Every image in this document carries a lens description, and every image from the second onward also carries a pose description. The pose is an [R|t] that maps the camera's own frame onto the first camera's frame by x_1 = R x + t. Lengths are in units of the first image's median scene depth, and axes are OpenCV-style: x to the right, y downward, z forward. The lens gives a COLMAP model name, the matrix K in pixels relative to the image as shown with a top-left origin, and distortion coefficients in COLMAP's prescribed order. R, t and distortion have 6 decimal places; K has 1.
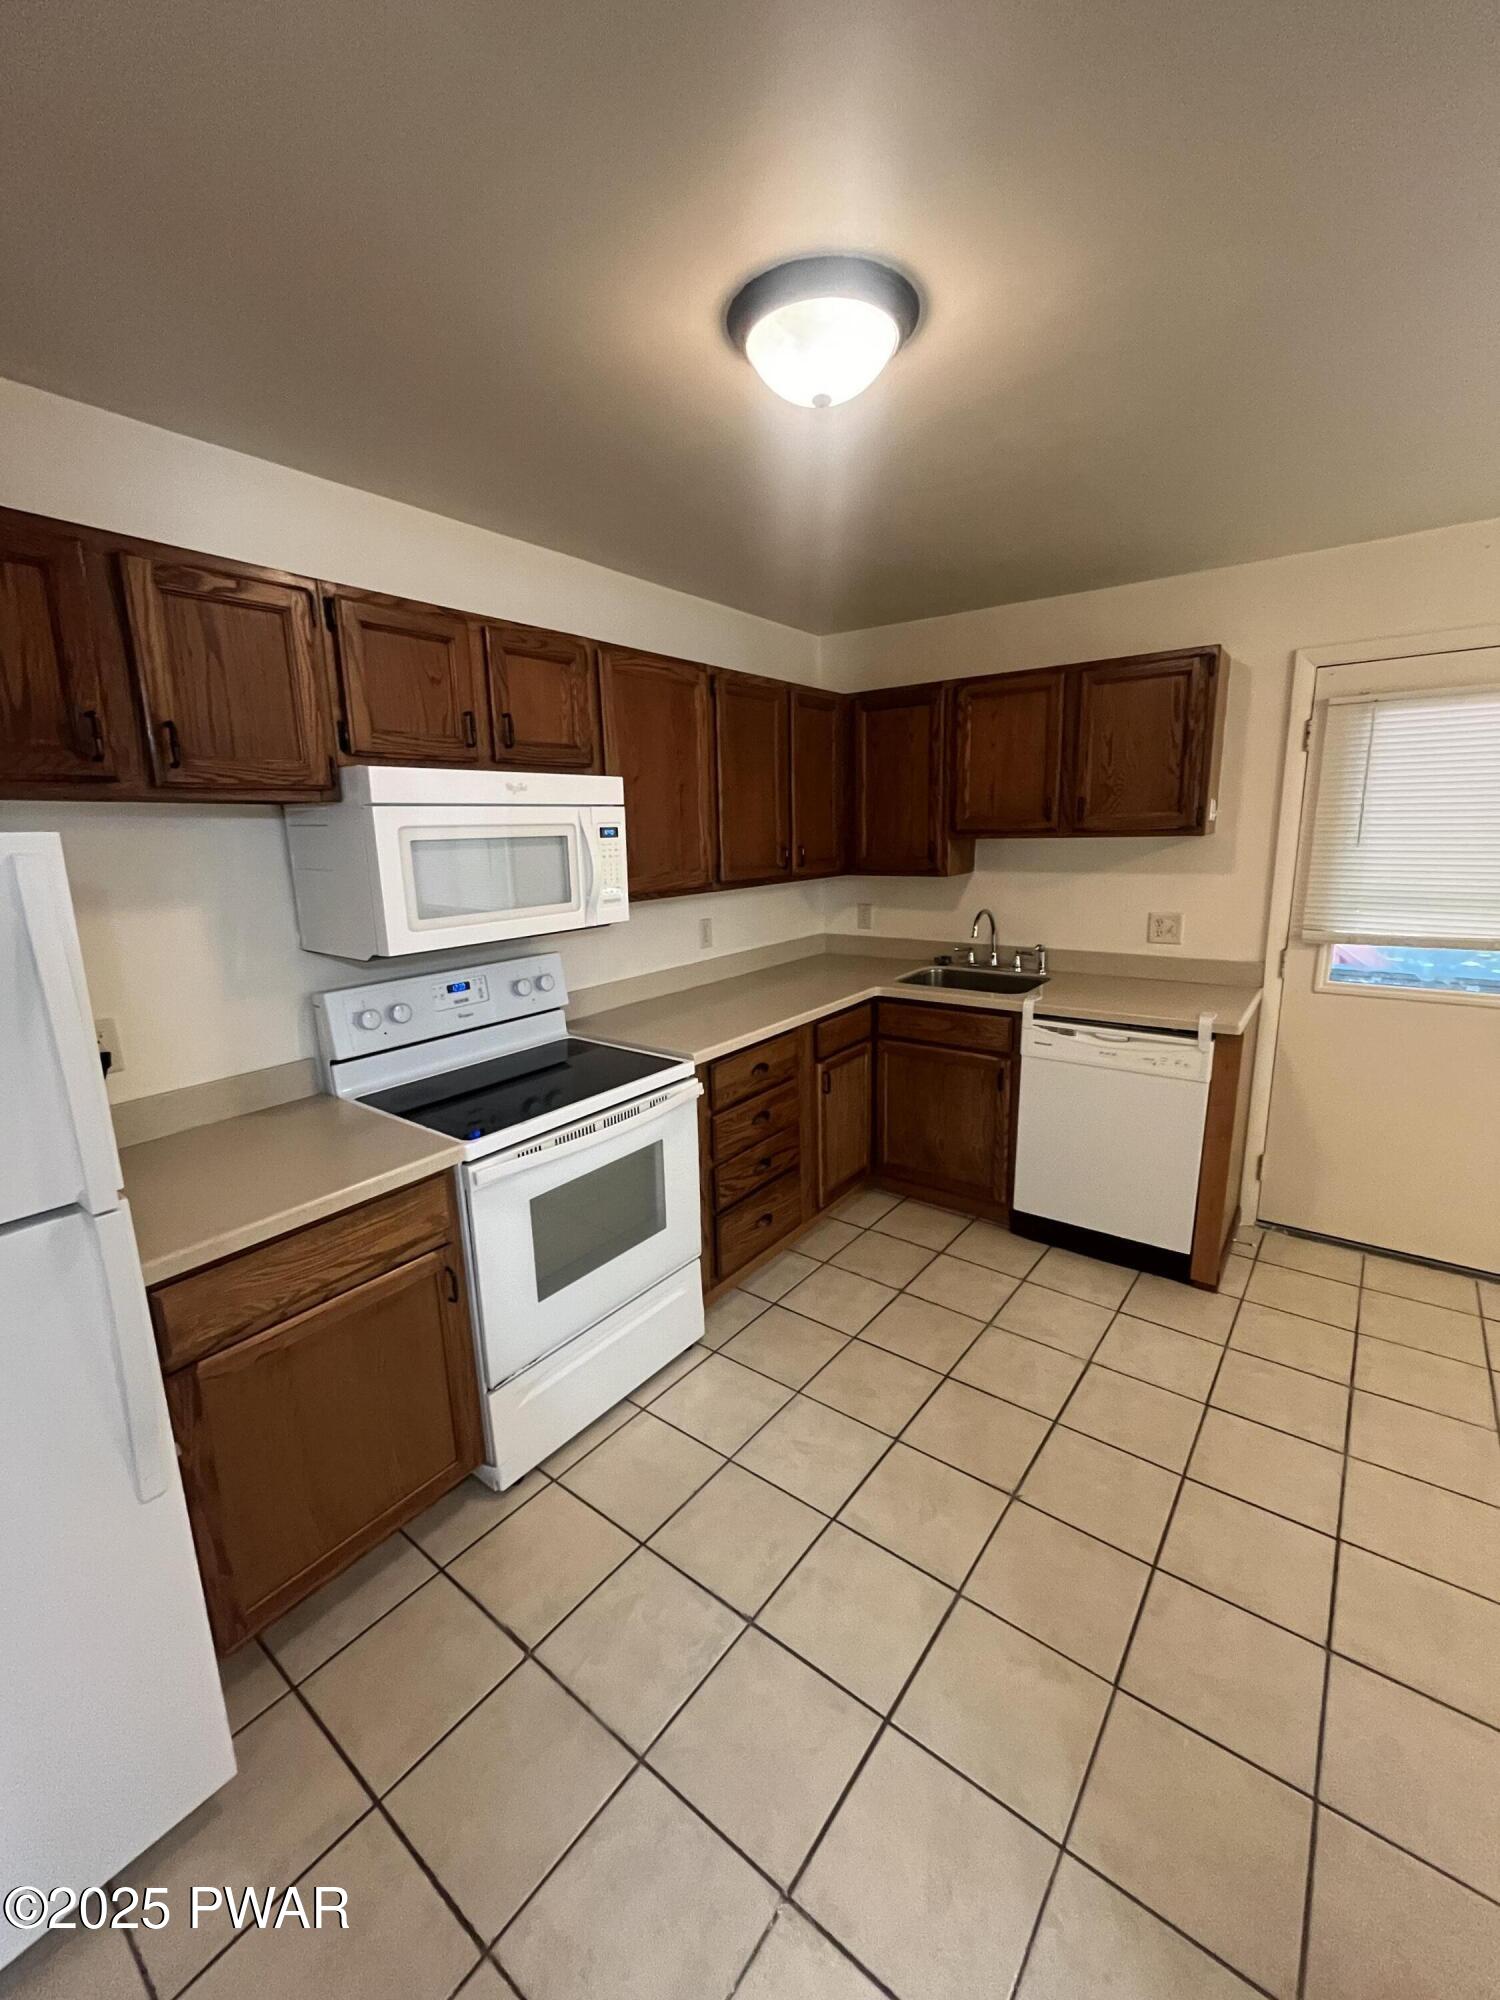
lens RADIAL K [[813.7, 0, 755.3], [0, 813.7, 994.3], [0, 0, 1]] dist [-0.001977, -0.000349]
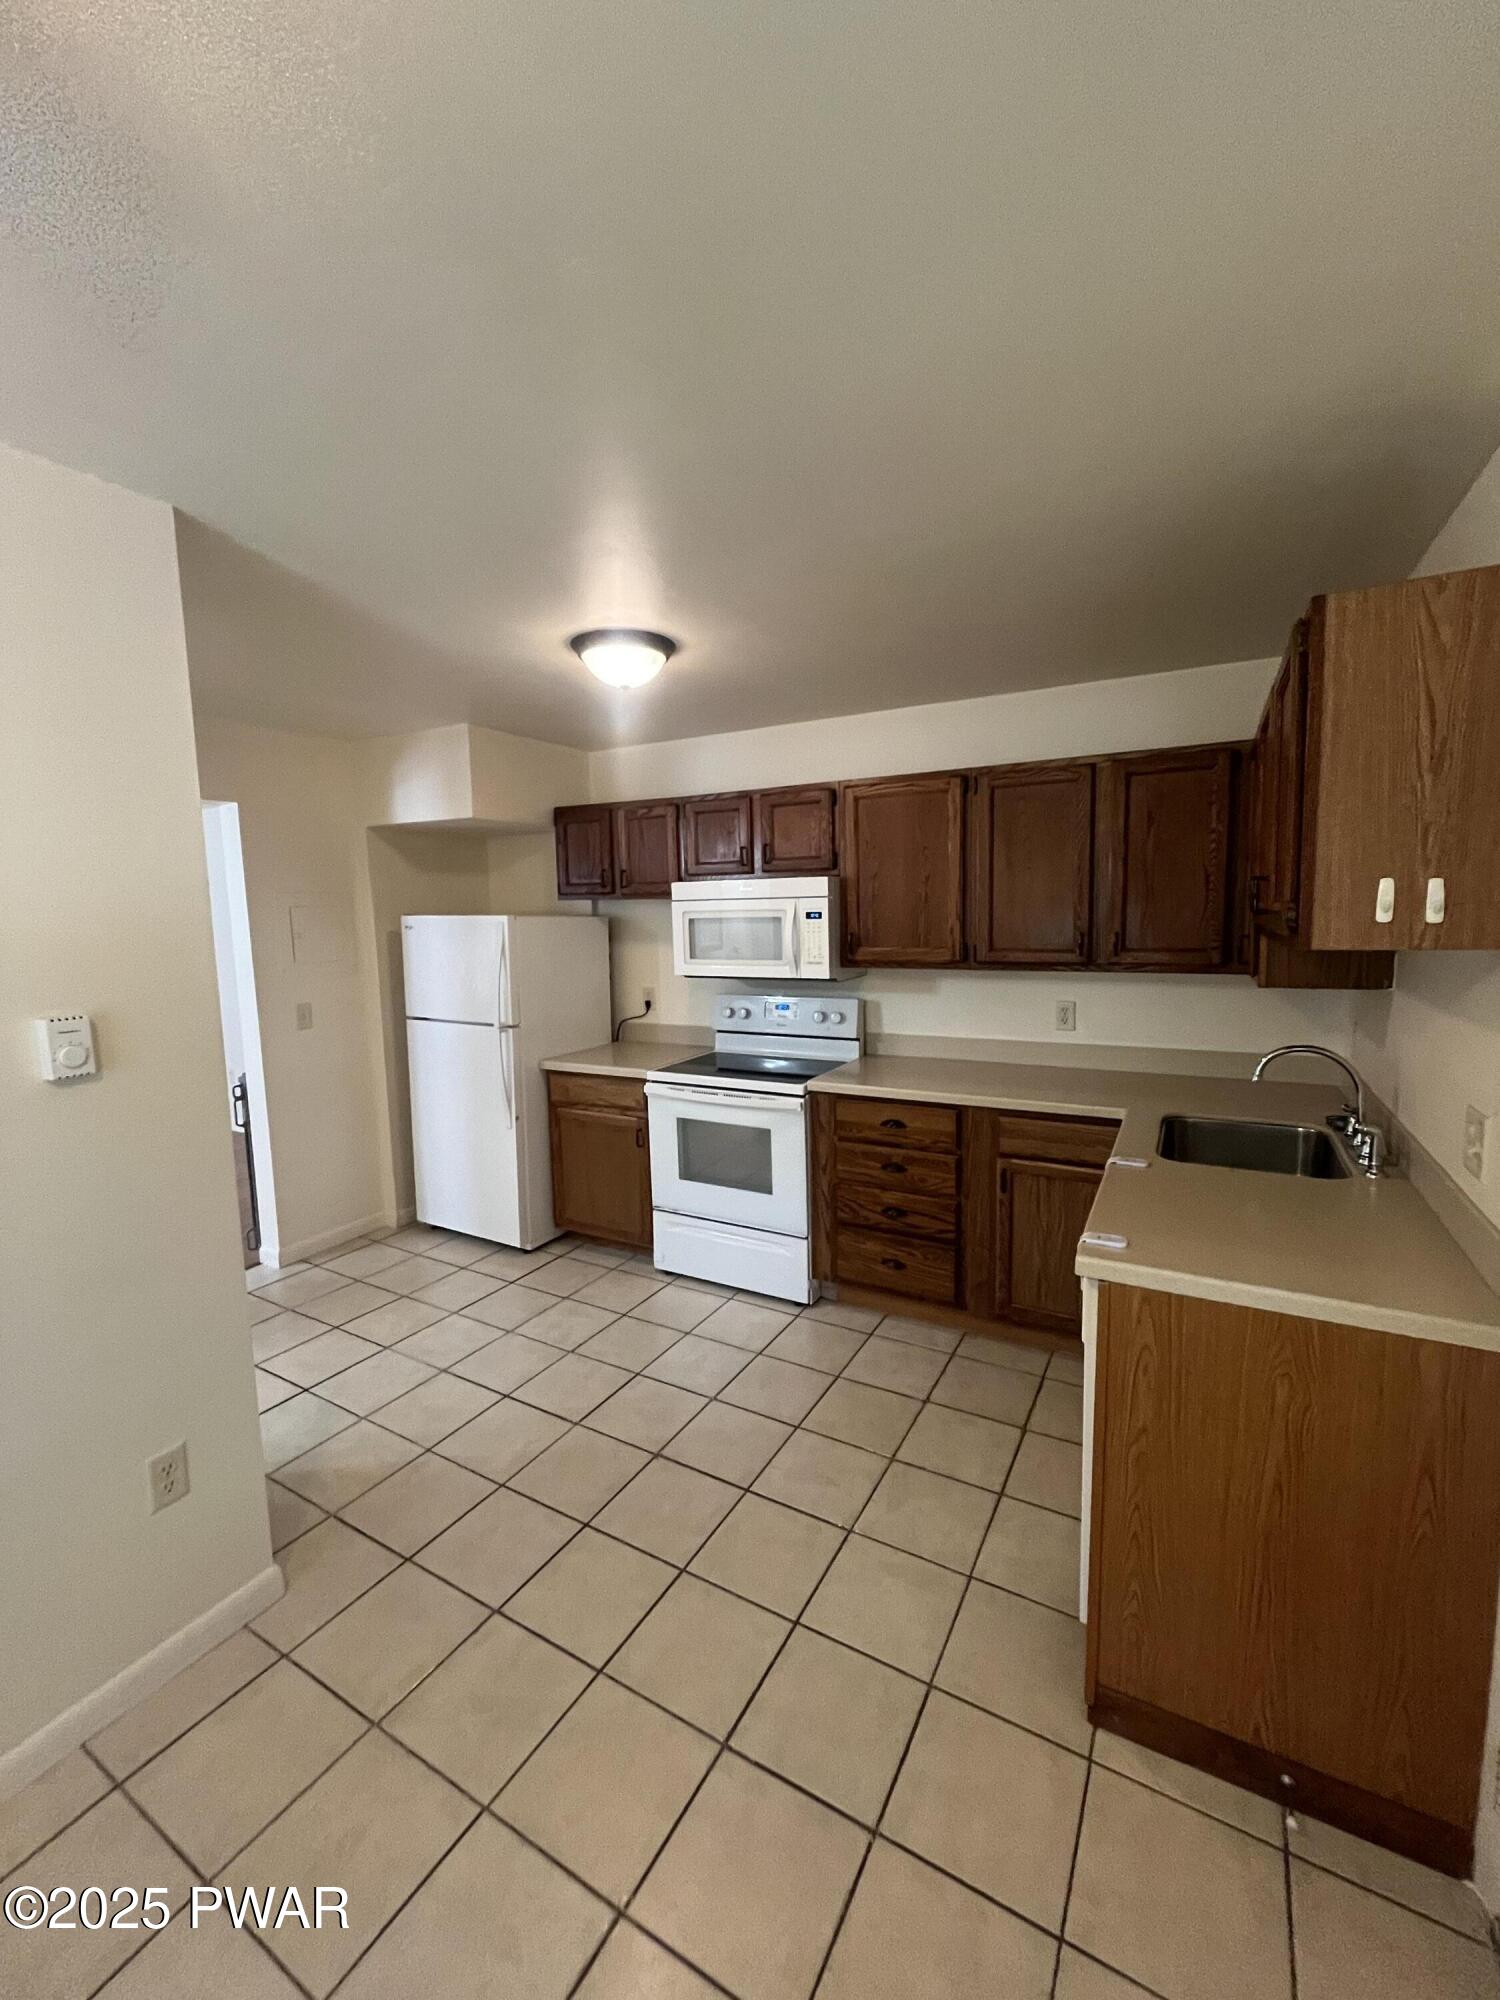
lens RADIAL K [[813.7, 0, 754.9], [0, 813.7, 1000.6], [0, 0, 1]] dist [-0.001977, -0.000349]
pose [[0.137997, 0.123807, -0.982664, 1.244435], [-0.191121, 0.976838, 0.096233, -0.171916], [0.971818, 0.174528, 0.158463, 0.702693]]
